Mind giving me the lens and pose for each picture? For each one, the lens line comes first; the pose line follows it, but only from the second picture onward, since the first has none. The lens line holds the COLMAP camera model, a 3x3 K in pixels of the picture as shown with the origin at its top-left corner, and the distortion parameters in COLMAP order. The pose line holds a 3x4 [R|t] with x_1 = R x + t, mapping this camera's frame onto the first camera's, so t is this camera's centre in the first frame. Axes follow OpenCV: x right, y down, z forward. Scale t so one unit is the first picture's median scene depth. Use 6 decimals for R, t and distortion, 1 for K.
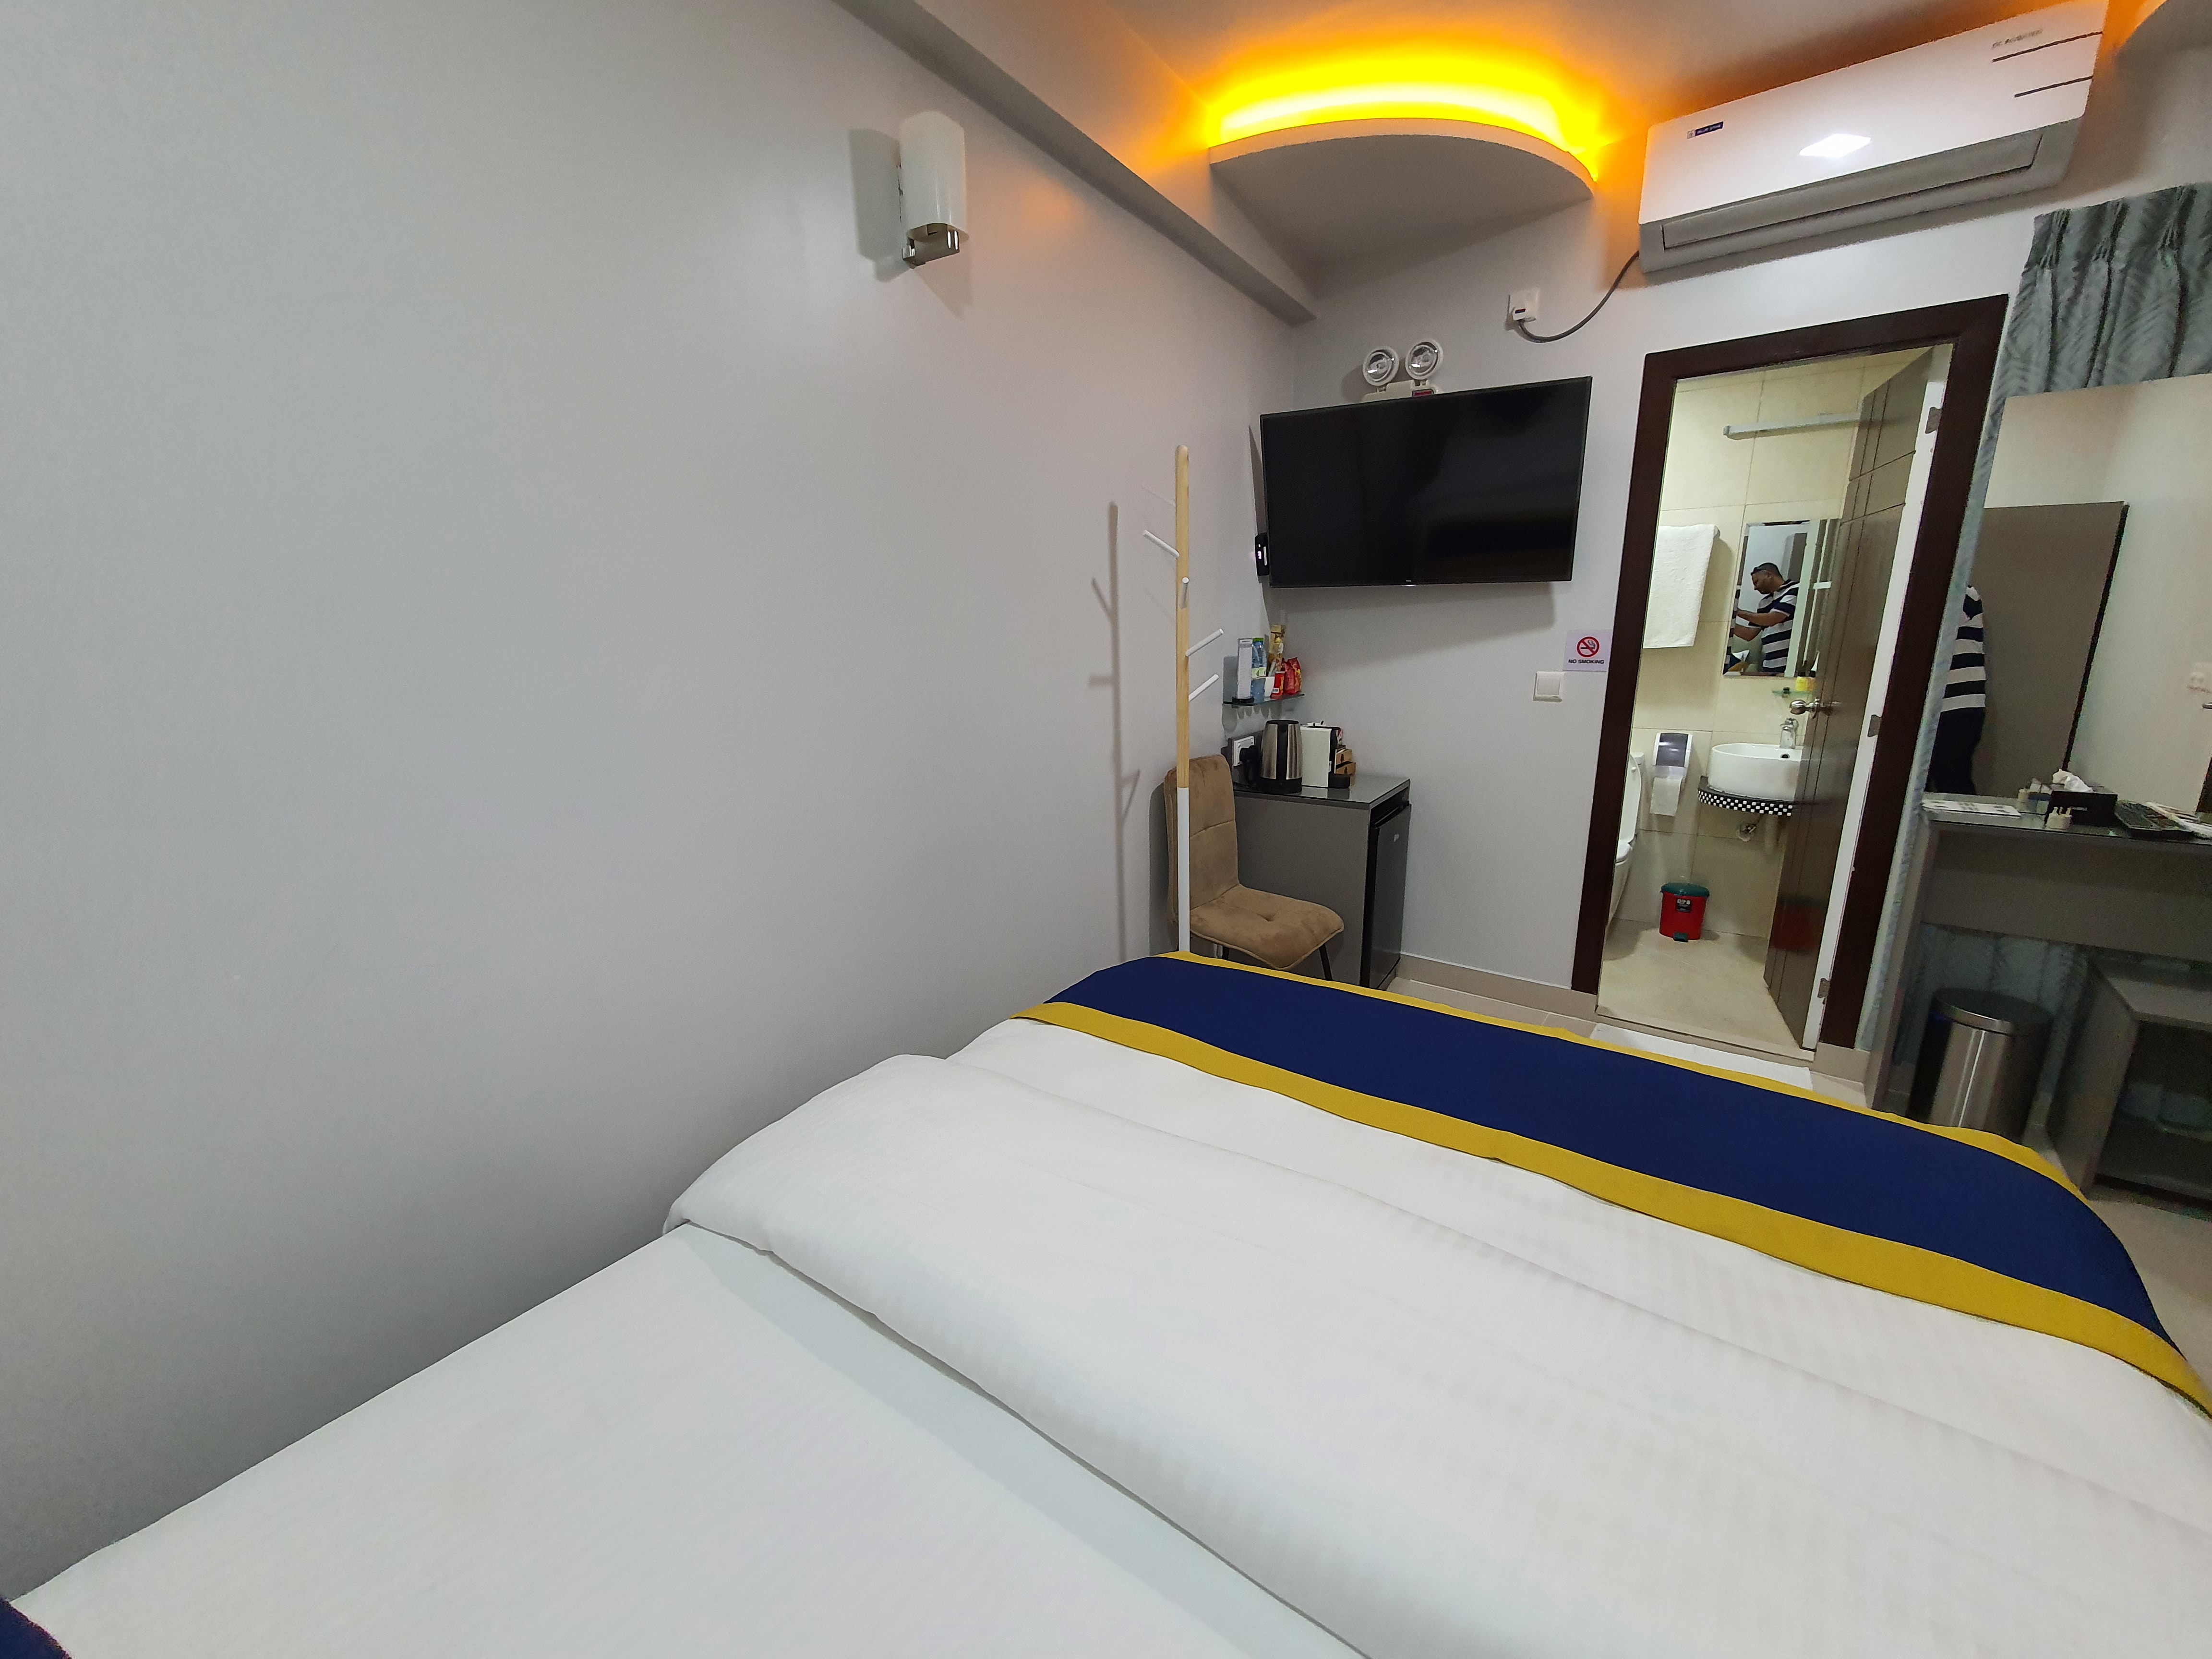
lens RADIAL K [[864.0, 0, 1118.8], [0, 864.0, 829.2], [0, 0, 1]] dist [0.001964, -0.005237]
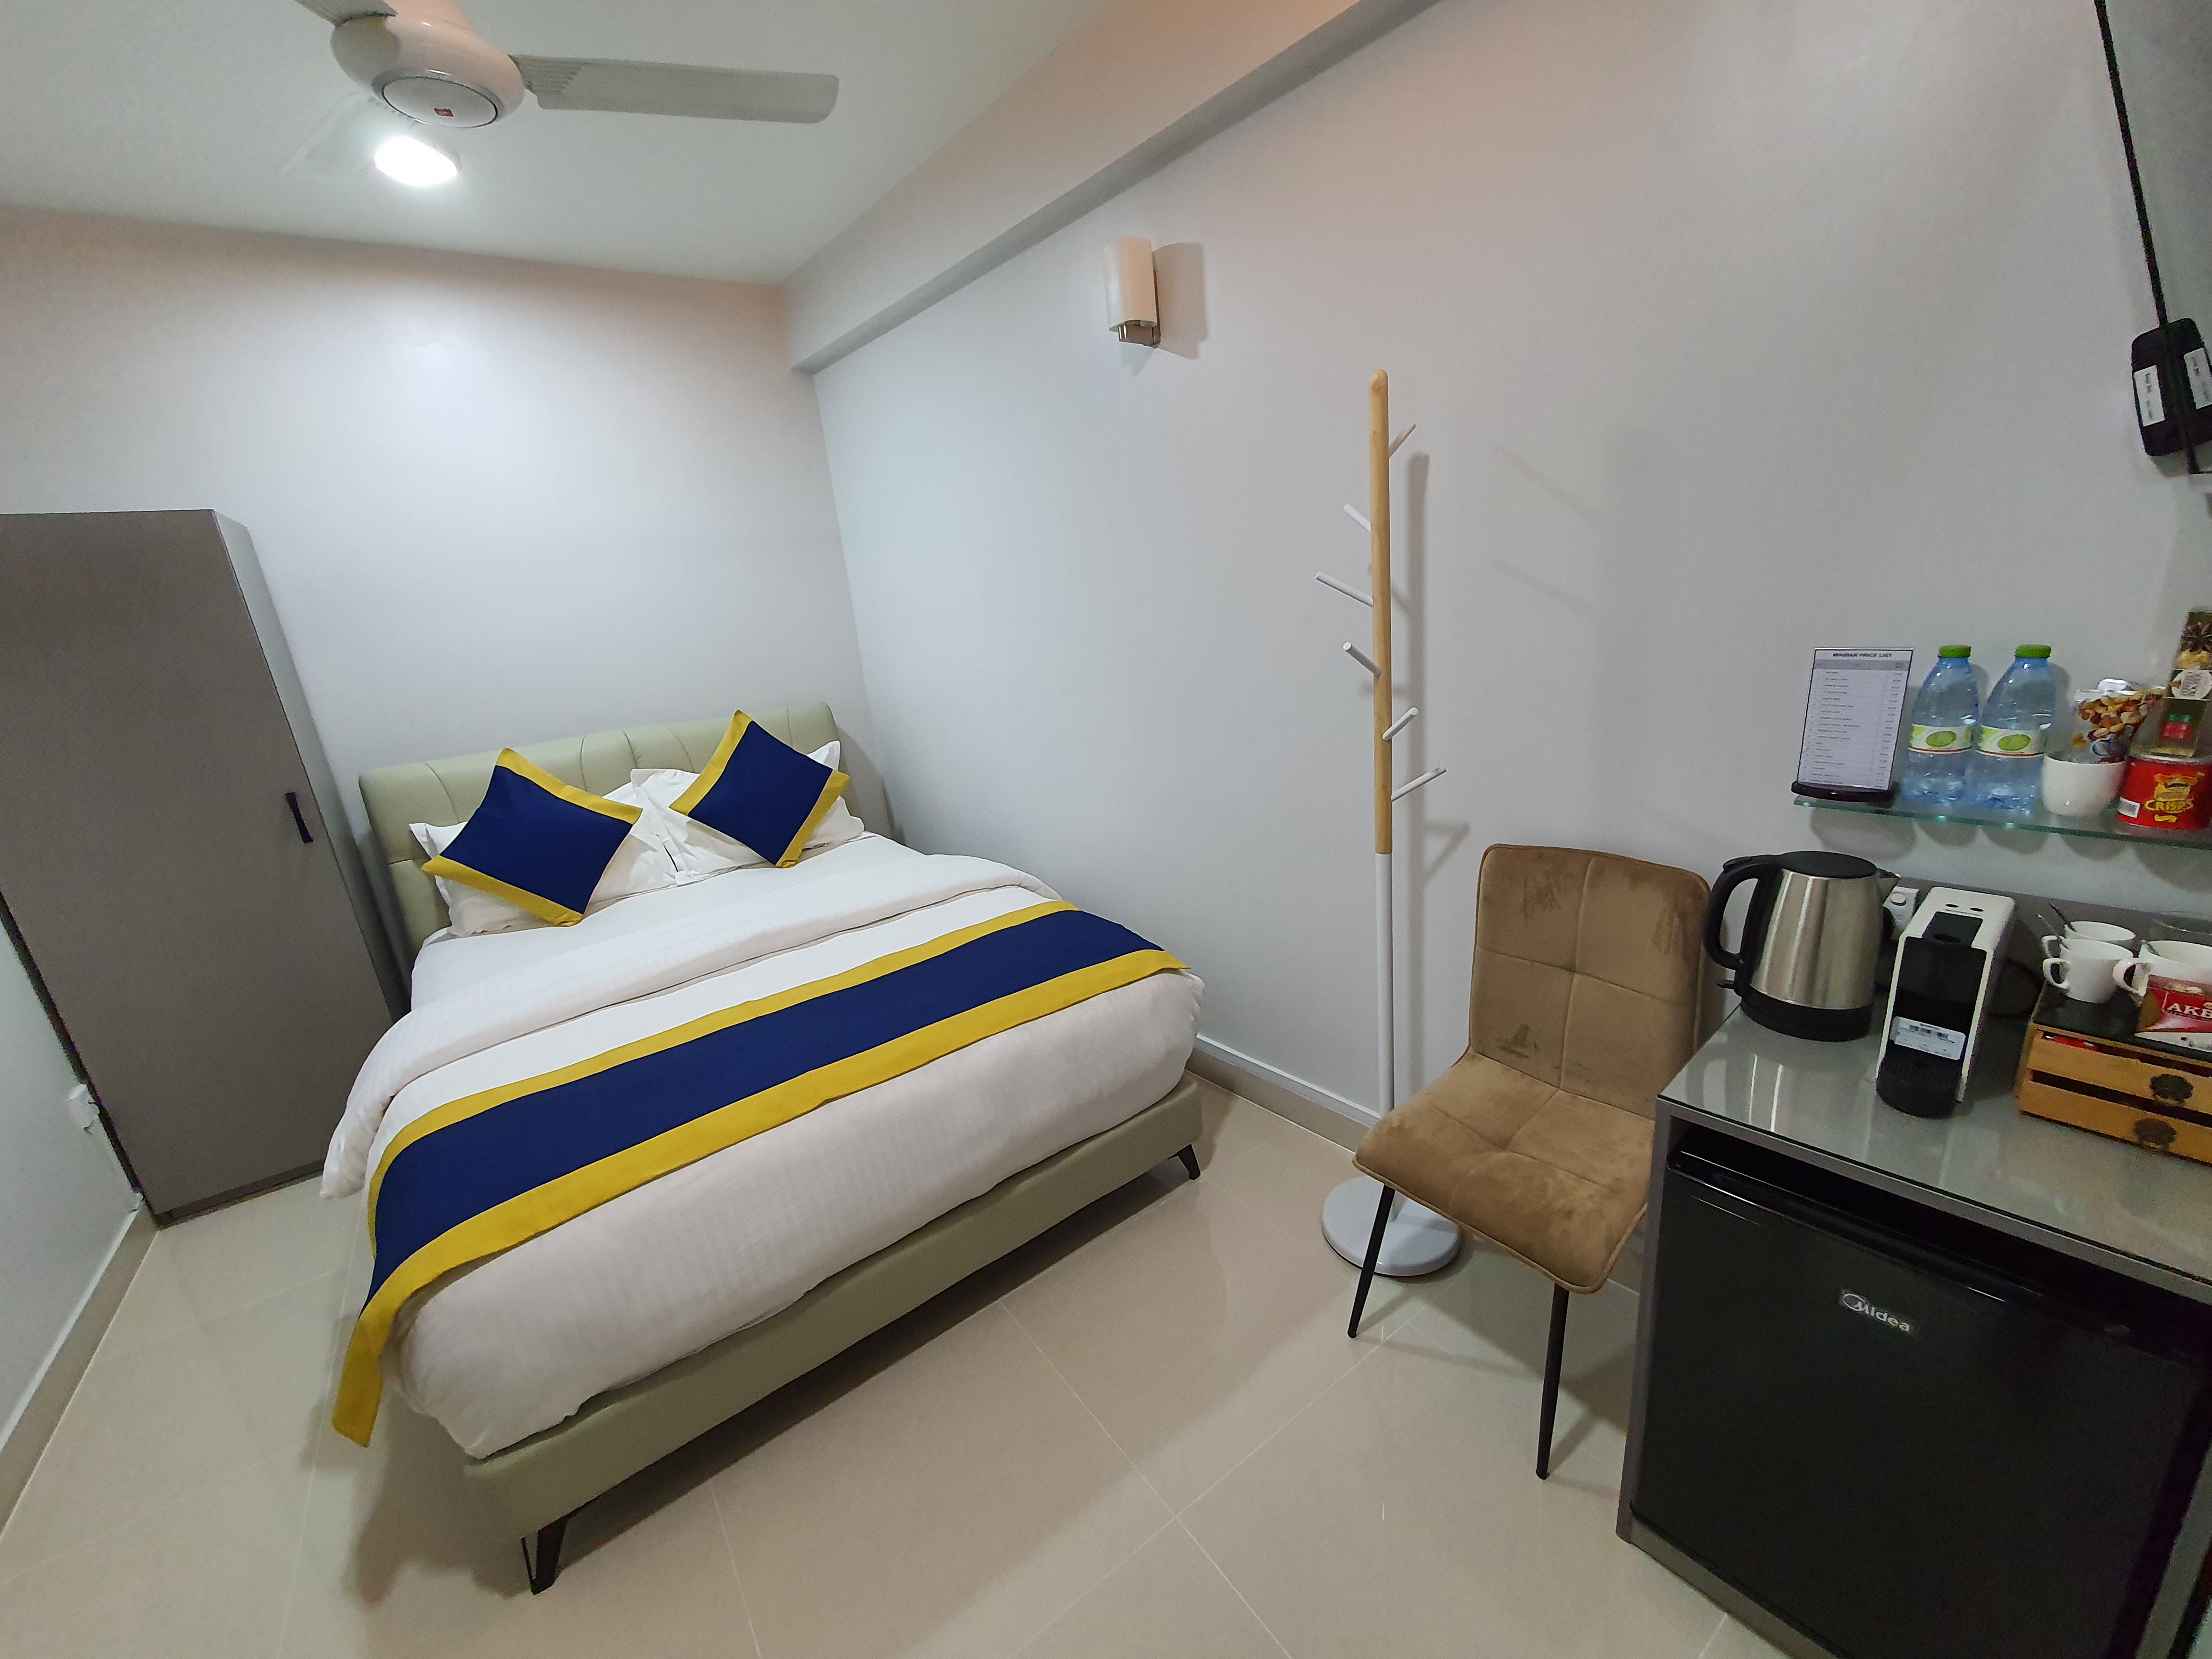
lens RADIAL K [[864.0, 0, 1118.8], [0, 864.0, 829.2], [0, 0, 1]] dist [0.001964, -0.005237]
pose [[-0.265813, 0.302442, -0.915353, 0.753590], [-0.134209, 0.928656, 0.345811, -0.273604], [0.954637, 0.214770, -0.206259, 0.884587]]
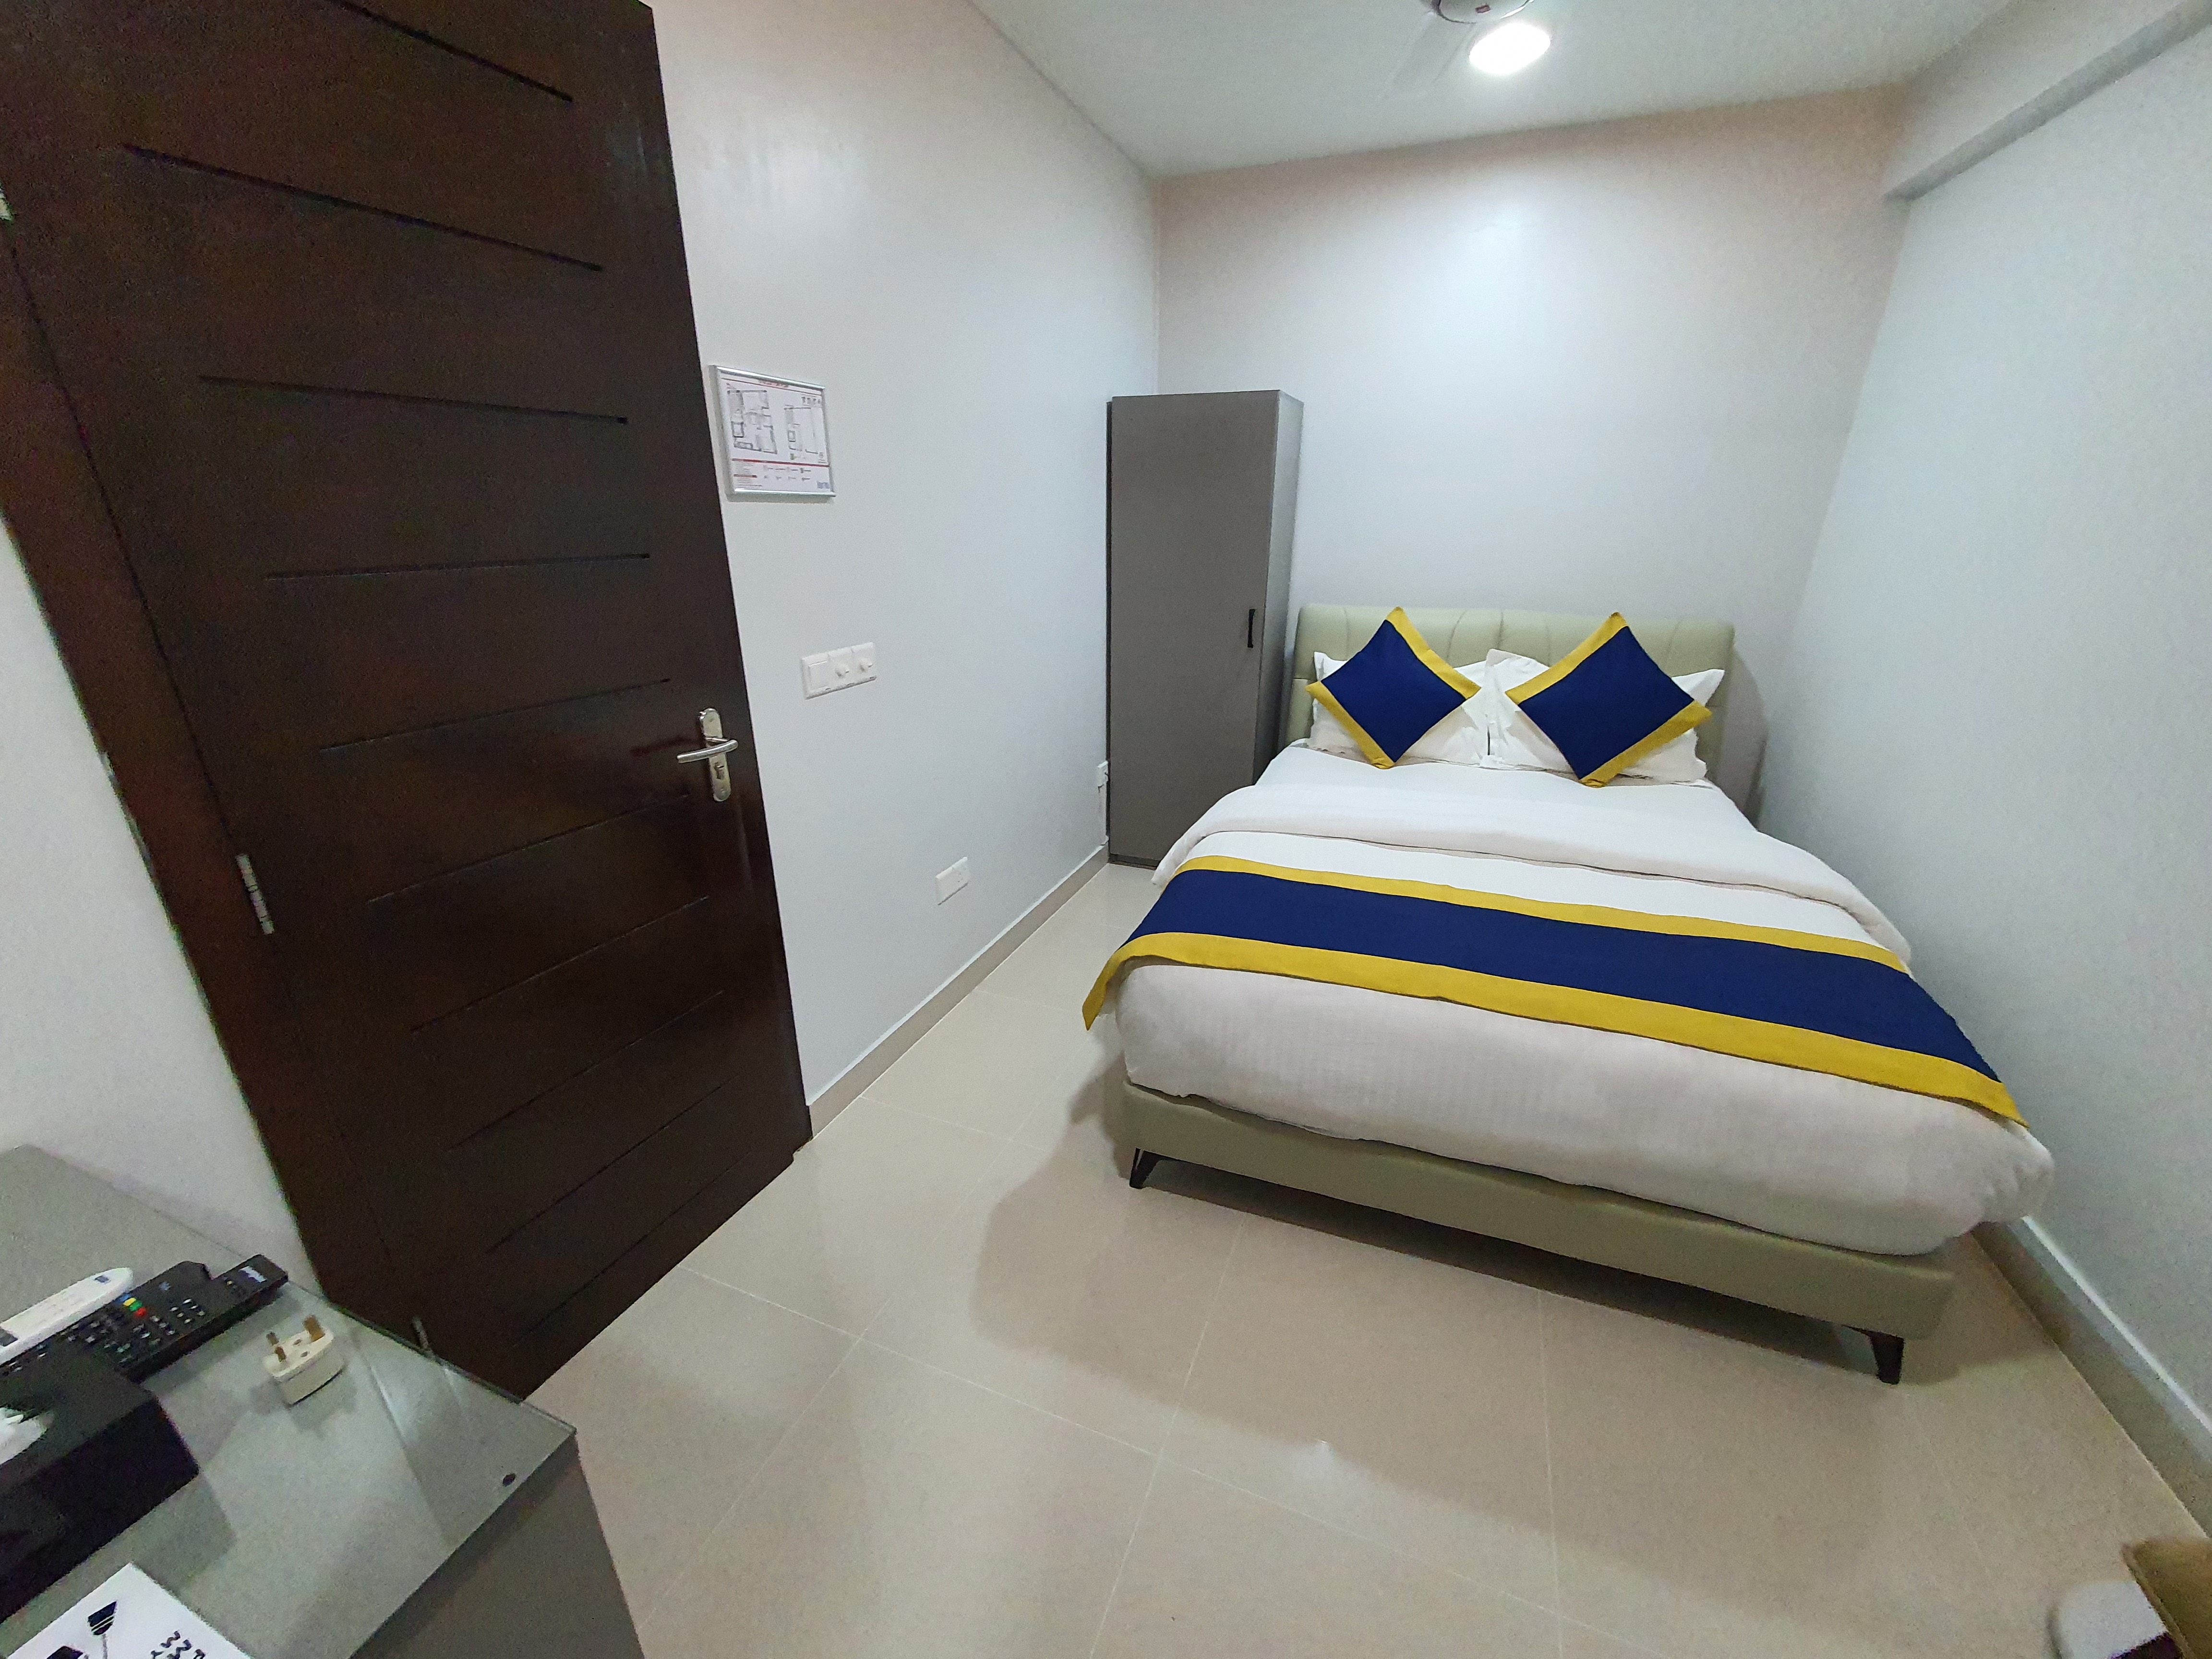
lens RADIAL K [[864.0, 0, 1118.8], [0, 864.0, 829.2], [0, 0, 1]] dist [0.001964, -0.005237]
pose [[-0.954928, 0.115312, -0.273524, 0.700211], [-0.057908, 0.831390, 0.552664, -0.291772], [0.291134, 0.543594, -0.787240, 0.952739]]
